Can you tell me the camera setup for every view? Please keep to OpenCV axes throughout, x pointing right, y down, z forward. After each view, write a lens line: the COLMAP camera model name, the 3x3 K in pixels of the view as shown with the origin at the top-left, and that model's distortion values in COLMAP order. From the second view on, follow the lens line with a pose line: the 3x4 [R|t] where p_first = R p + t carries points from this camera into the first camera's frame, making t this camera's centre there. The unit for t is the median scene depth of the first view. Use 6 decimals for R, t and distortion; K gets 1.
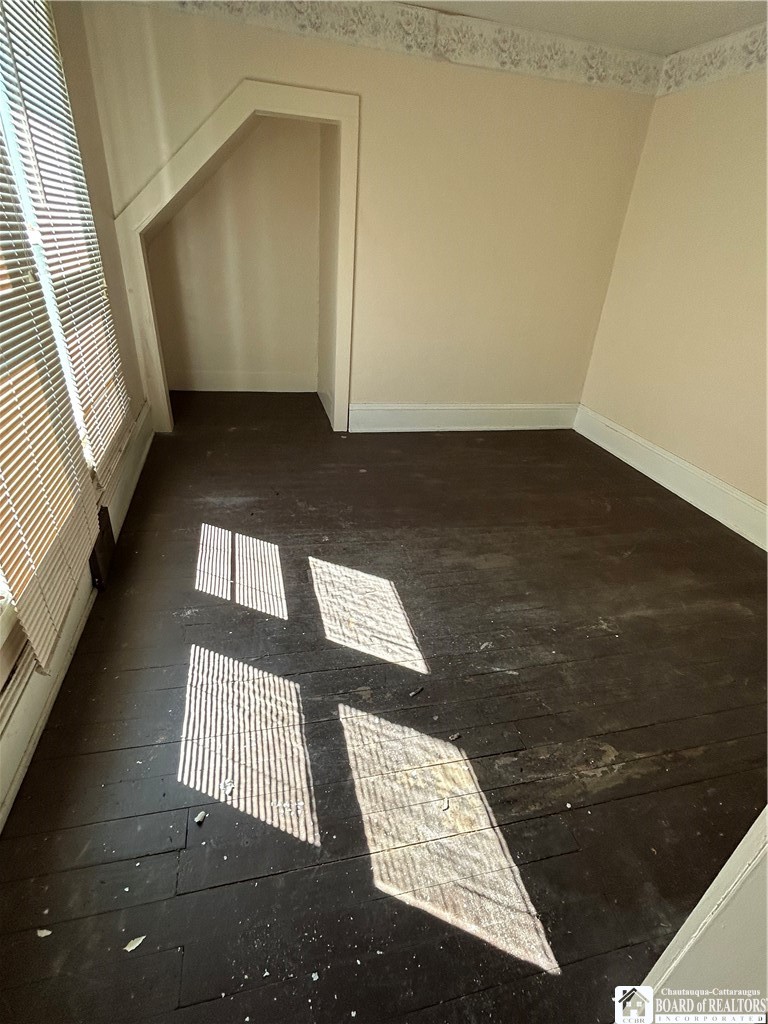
lens RADIAL K [[505.3, 0, 383.6], [0, 505.3, 512.5], [0, 0, 1]] dist [-0.003980, -0.000031]
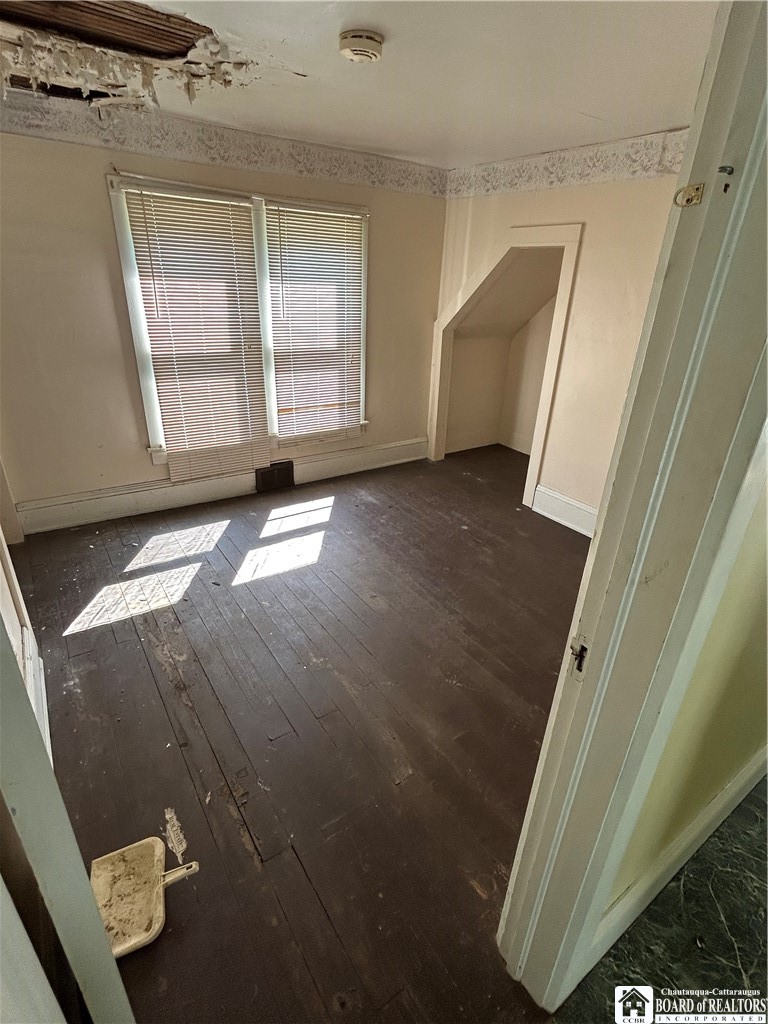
lens RADIAL K [[505.3, 0, 384.4], [0, 505.3, 509.9], [0, 0, 1]] dist [-0.003980, -0.000031]
pose [[0.351114, 0.341387, -0.871880, 1.046462], [-0.467956, 0.870512, 0.152401, -0.245116], [0.811010, 0.354491, 0.465403, 0.358526]]
